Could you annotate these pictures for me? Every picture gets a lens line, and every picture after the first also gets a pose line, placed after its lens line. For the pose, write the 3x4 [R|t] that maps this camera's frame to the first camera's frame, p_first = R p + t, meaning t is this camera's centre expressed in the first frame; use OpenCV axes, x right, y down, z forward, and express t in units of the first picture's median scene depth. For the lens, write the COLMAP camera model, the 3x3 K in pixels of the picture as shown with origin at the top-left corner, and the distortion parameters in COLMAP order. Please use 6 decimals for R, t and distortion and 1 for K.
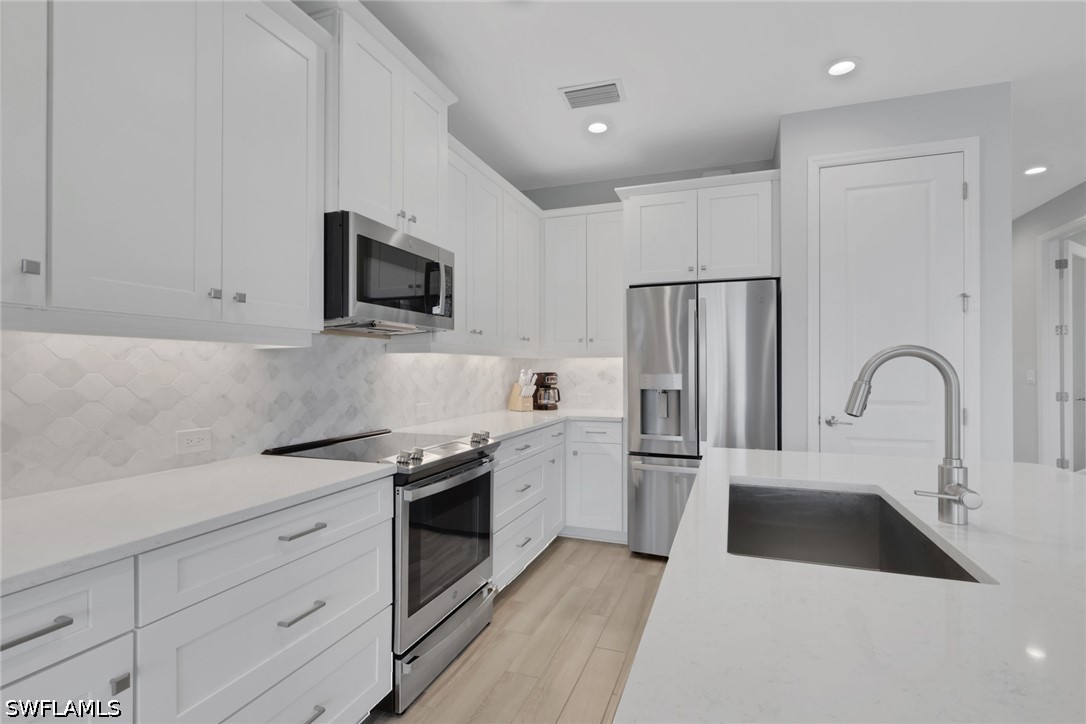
lens RADIAL K [[518.5, 0, 543.5], [0, 518.5, 362.0], [0, 0, 1]] dist [0.000547, 0.000022]
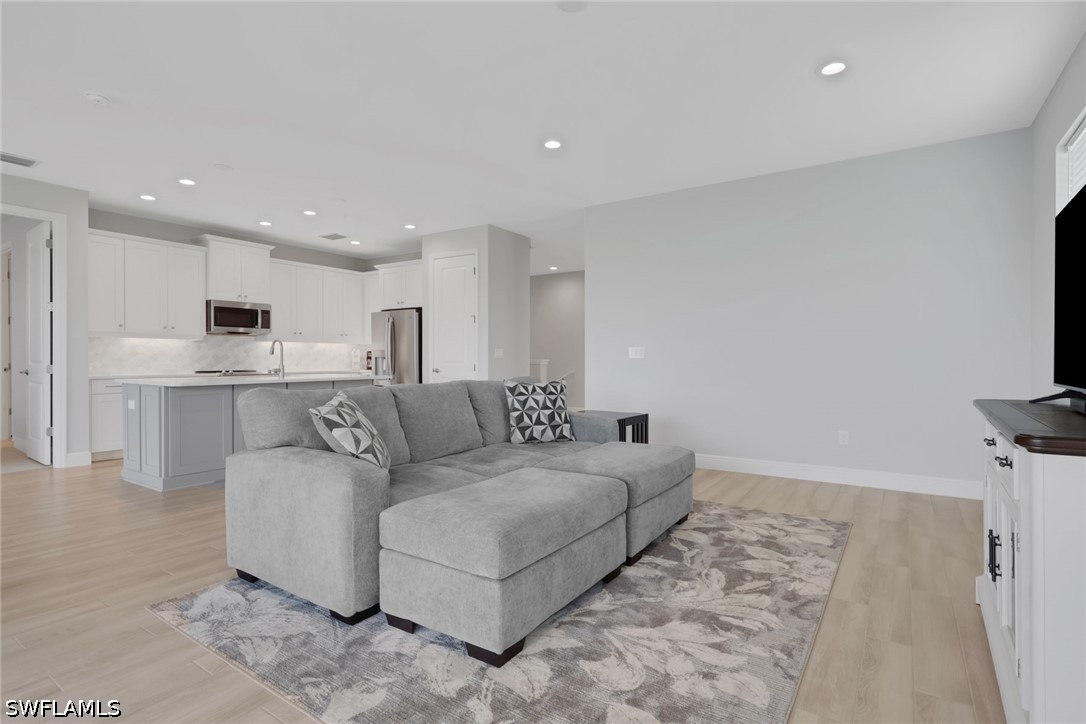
lens RADIAL K [[518.5, 0, 536.4], [0, 518.5, 359.7], [0, 0, 1]] dist [0.000547, 0.000022]
pose [[0.964217, 0.010515, -0.264904, 1.960876], [-0.005098, 0.999764, 0.021127, 0.012563], [0.265063, -0.019020, 0.964043, -1.295397]]
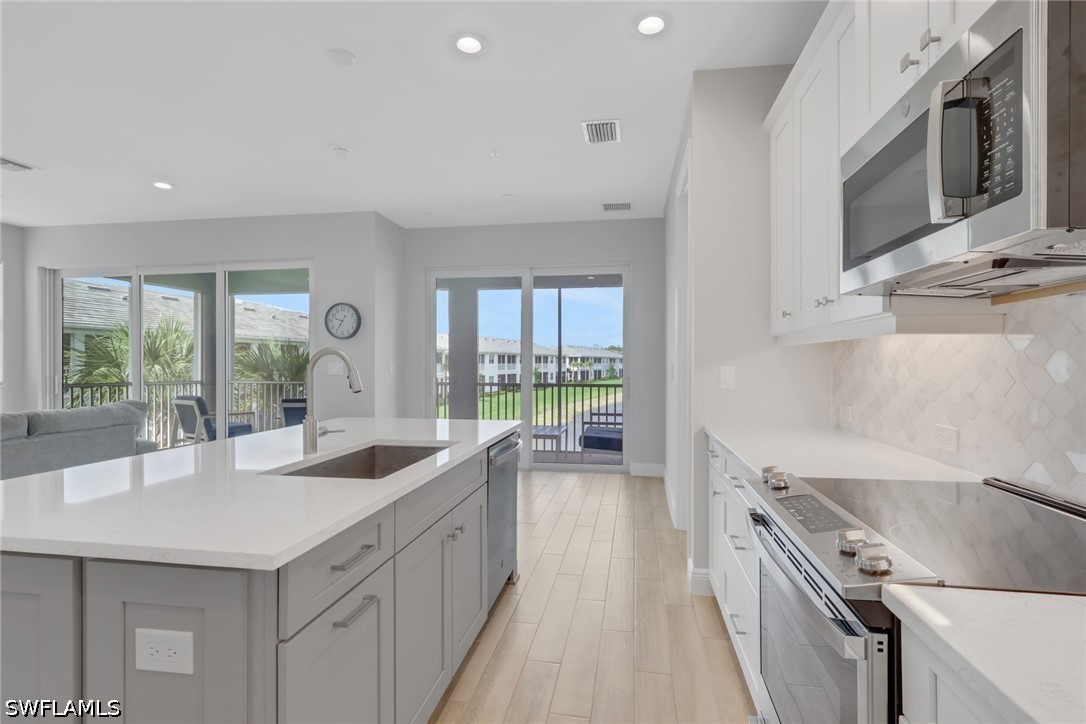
lens RADIAL K [[518.5, 0, 540.1], [0, 518.5, 361.9], [0, 0, 1]] dist [0.000547, 0.000022]
pose [[-0.986271, 0.004675, -0.165068, 0.151878], [0.007074, 0.999878, -0.013951, 0.013789], [0.164982, -0.014927, -0.986184, 1.254689]]
